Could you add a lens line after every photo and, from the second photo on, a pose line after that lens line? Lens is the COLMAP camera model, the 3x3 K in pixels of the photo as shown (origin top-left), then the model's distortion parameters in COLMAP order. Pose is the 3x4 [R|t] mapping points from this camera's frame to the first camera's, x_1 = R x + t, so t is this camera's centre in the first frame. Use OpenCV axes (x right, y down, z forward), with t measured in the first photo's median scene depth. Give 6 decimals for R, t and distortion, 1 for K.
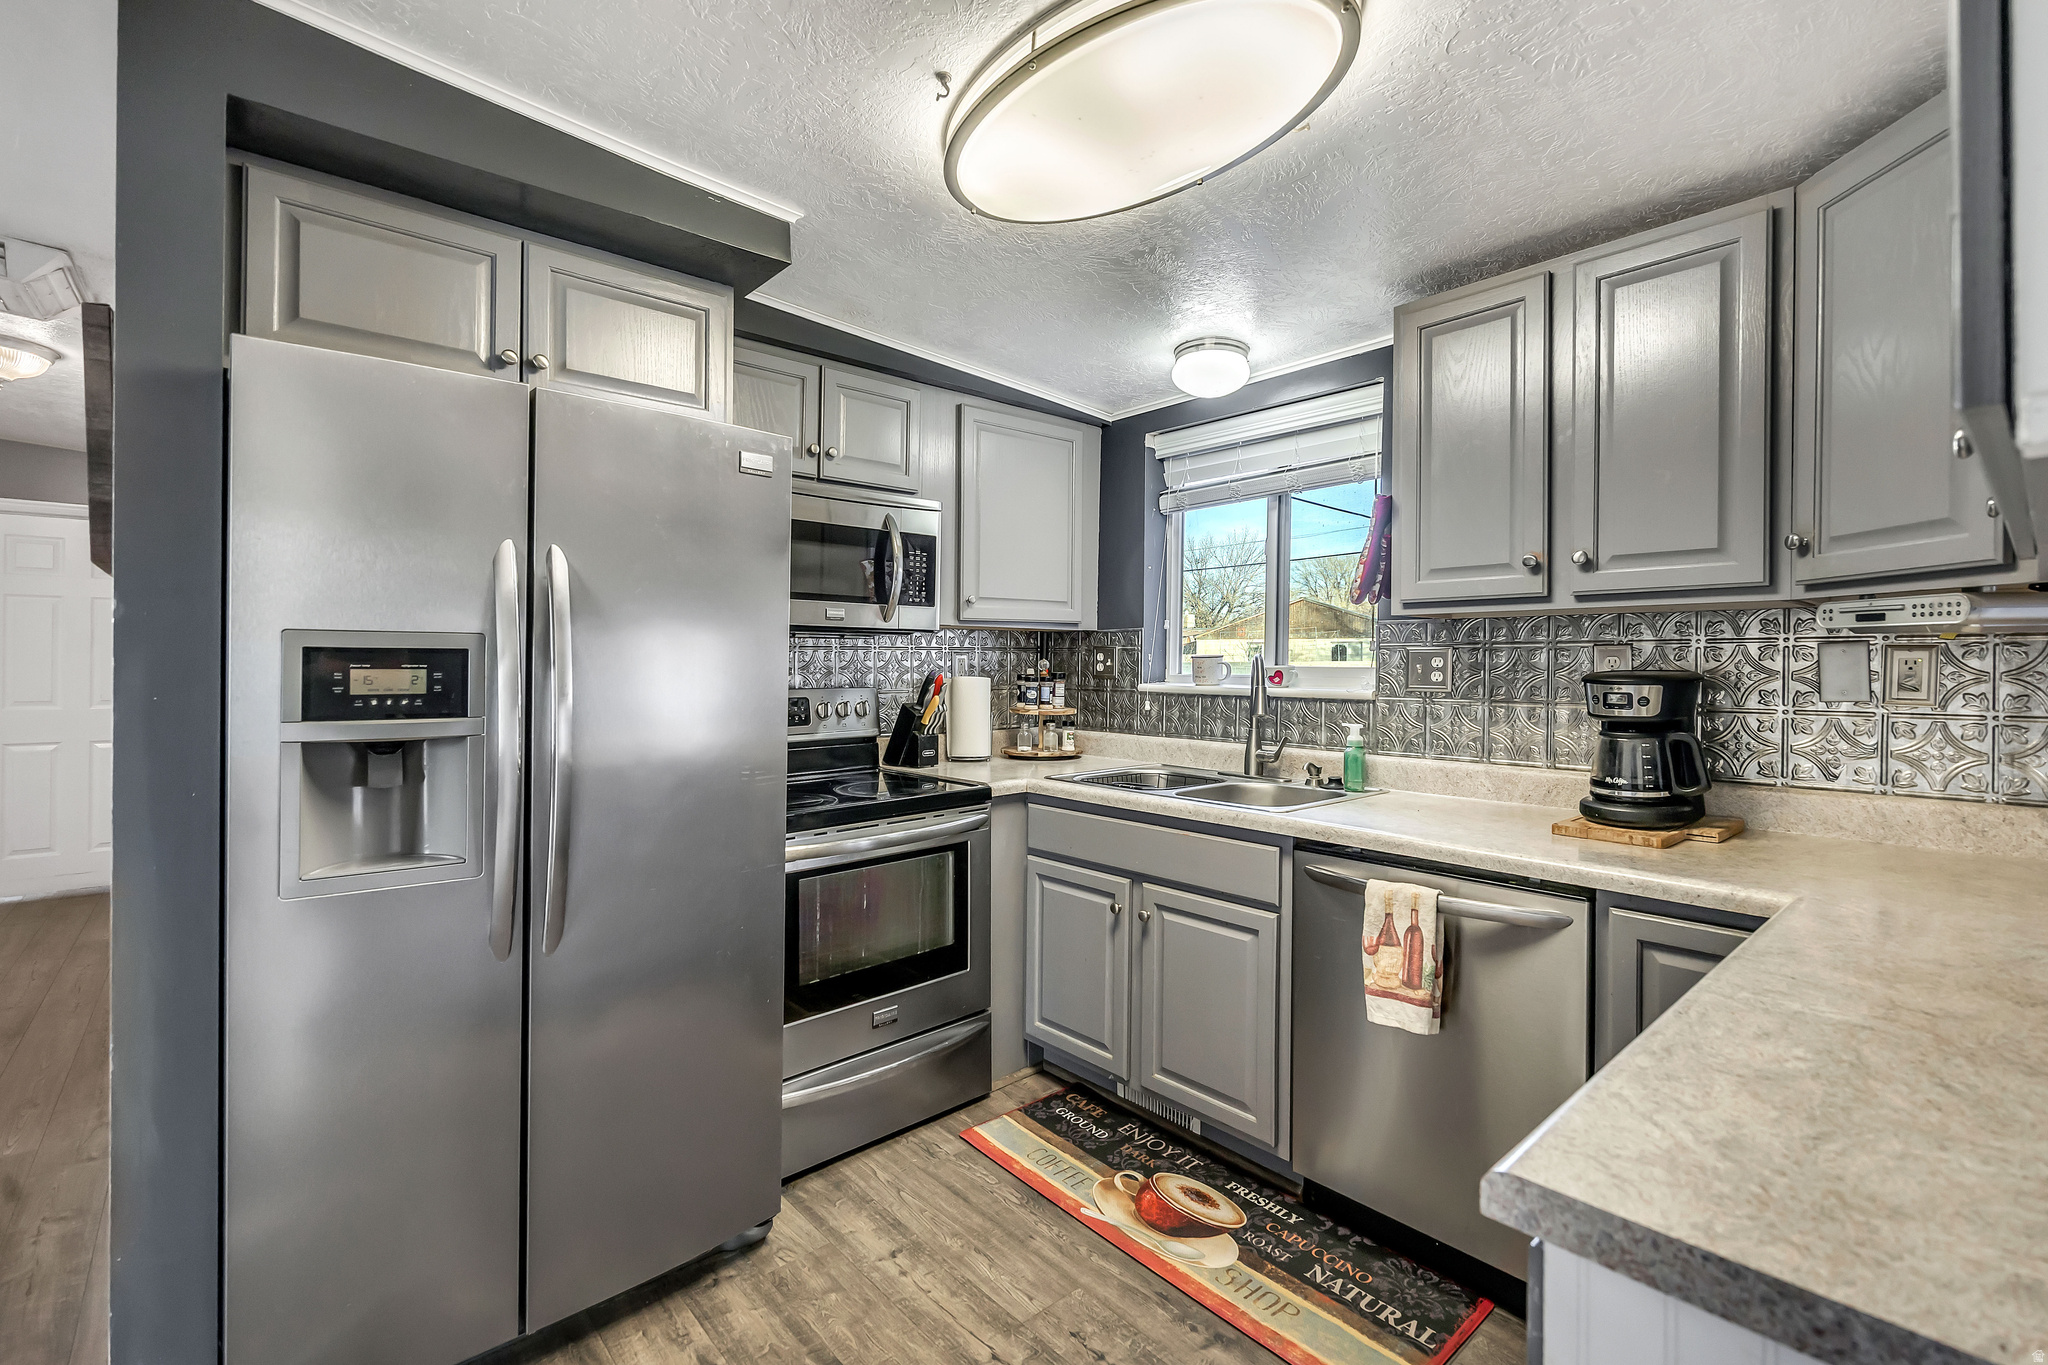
lens RADIAL K [[909.5, 0, 1034.3], [0, 909.5, 665.0], [0, 0, 1]] dist [-0.003310, -0.000670]
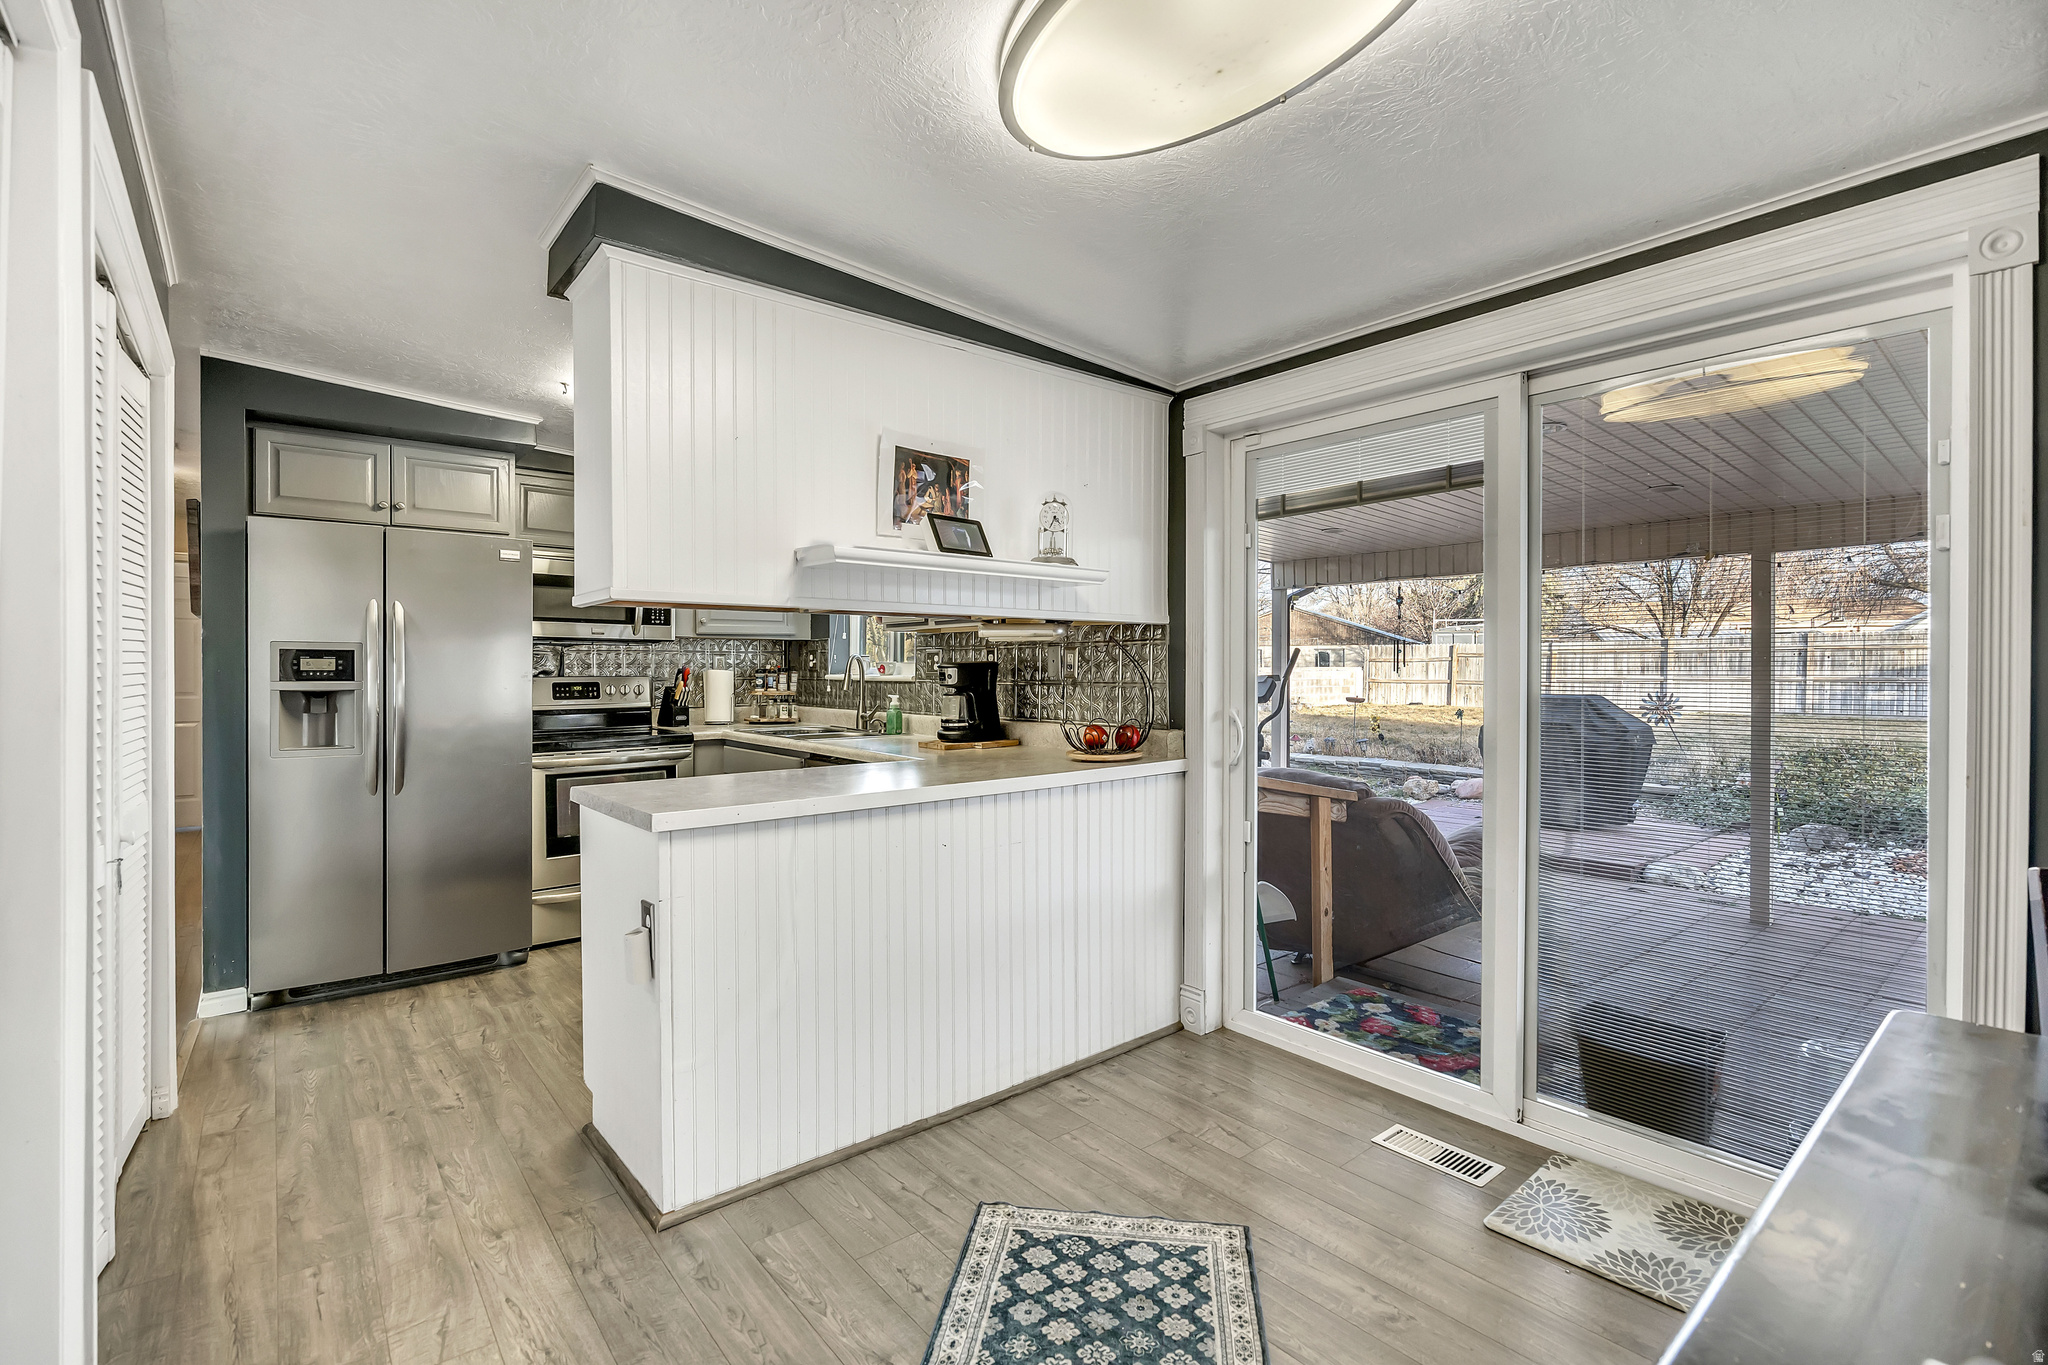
lens RADIAL K [[909.5, 0, 1005.3], [0, 909.5, 679.3], [0, 0, 1]] dist [-0.003310, -0.000670]
pose [[0.999468, -0.000718, -0.032604, 0.767290], [0.000971, 0.999970, 0.007736, 0.028275], [0.032597, -0.007764, 0.999438, -0.859671]]
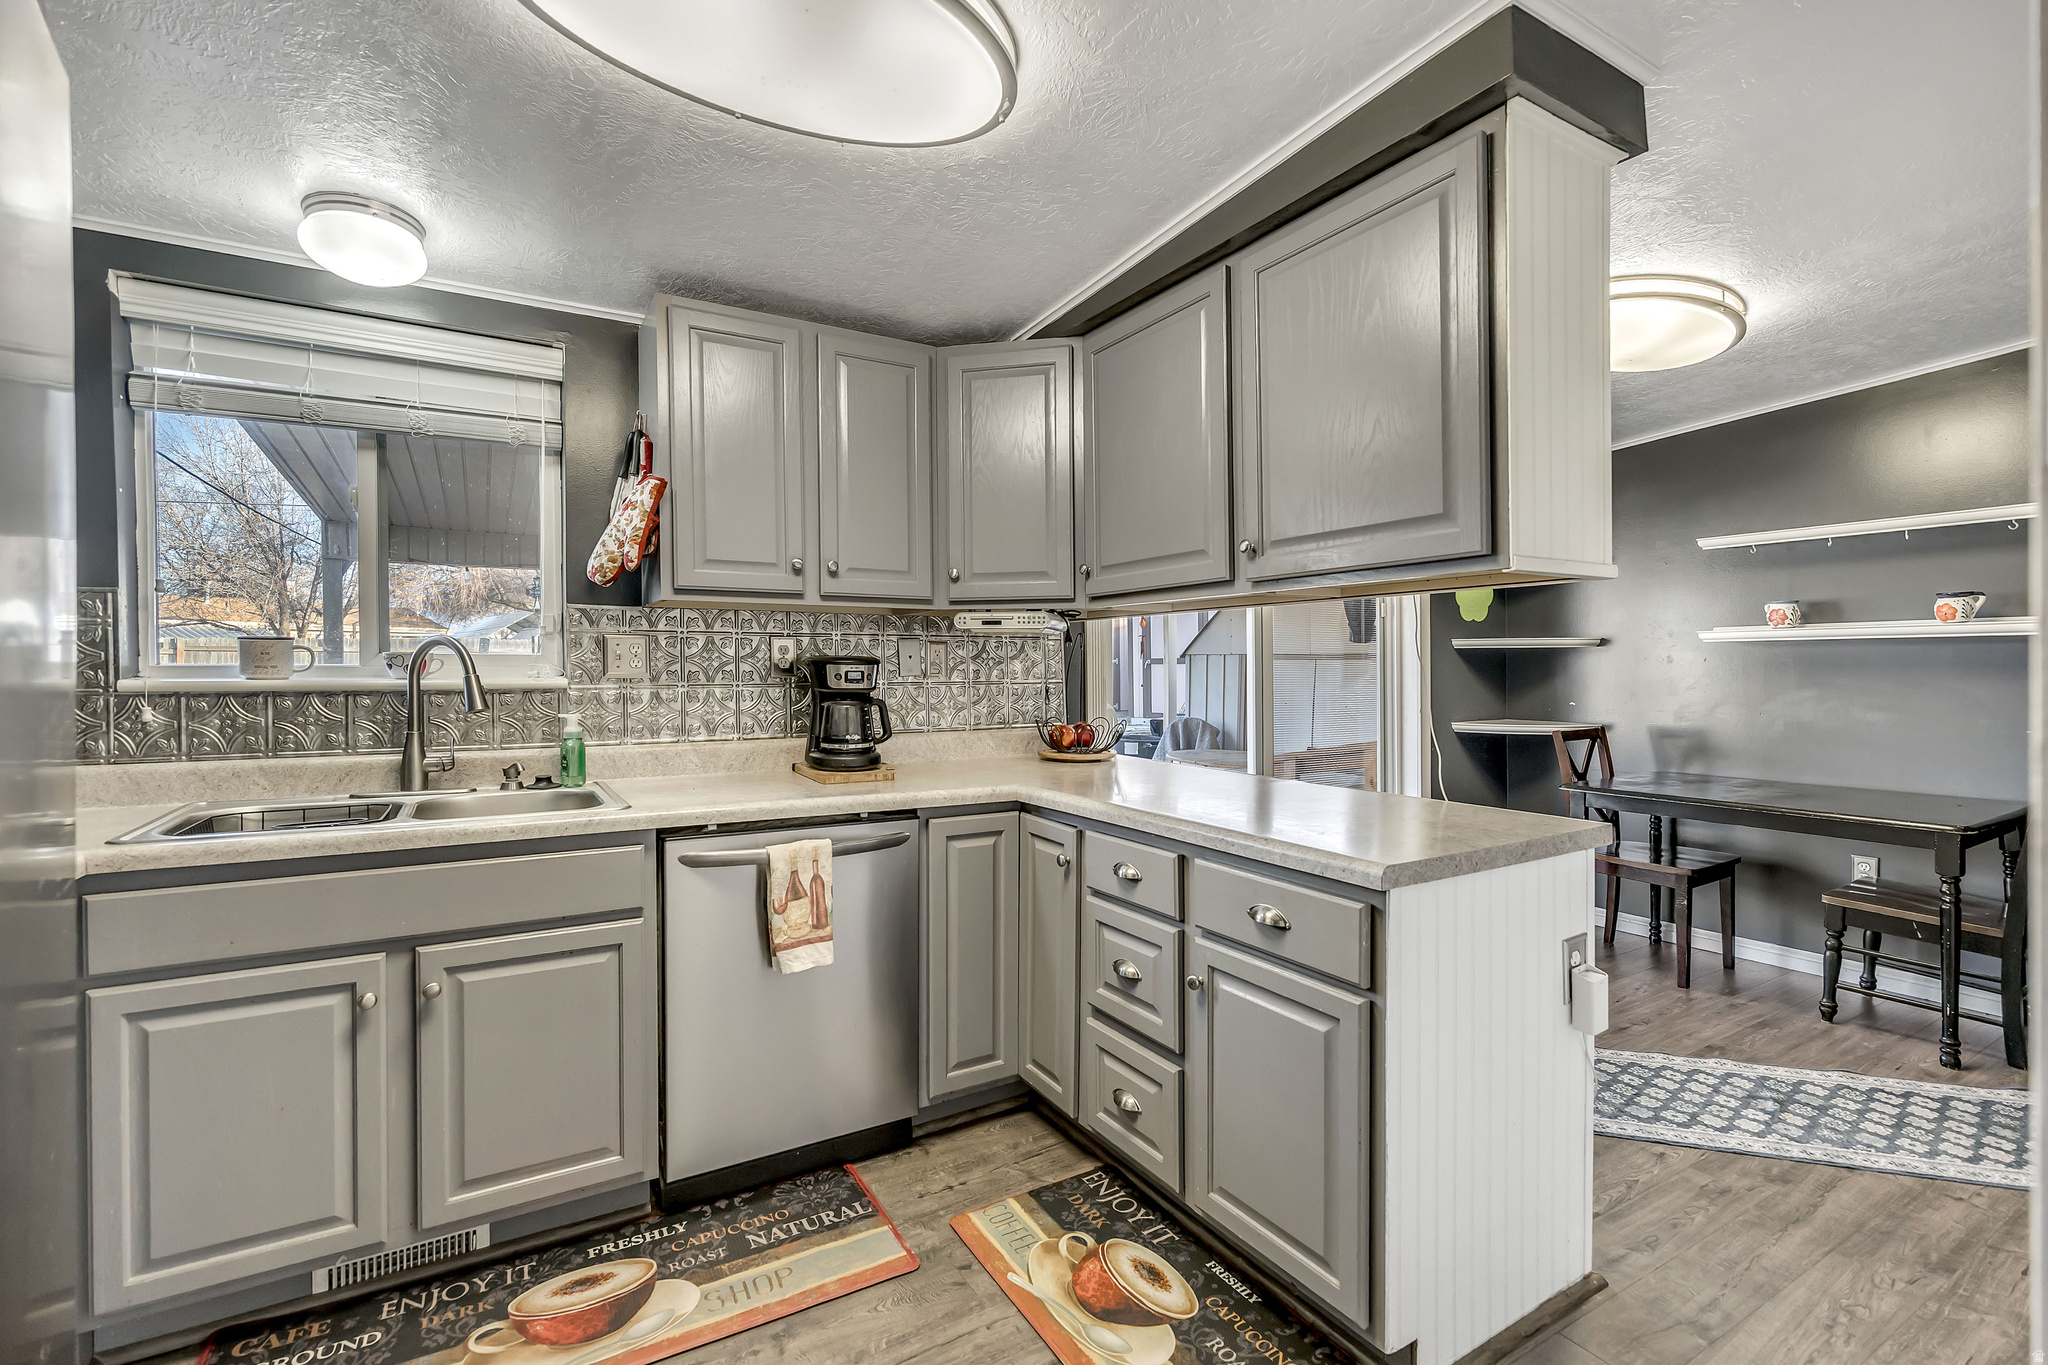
lens RADIAL K [[909.5, 0, 1016.7], [0, 909.5, 678.4], [0, 0, 1]] dist [-0.003310, -0.000670]
pose [[0.189642, -0.010046, 0.981802, -0.593757], [0.005210, 0.999944, 0.009226, 0.028796], [-0.981840, 0.003366, 0.189683, 0.486840]]
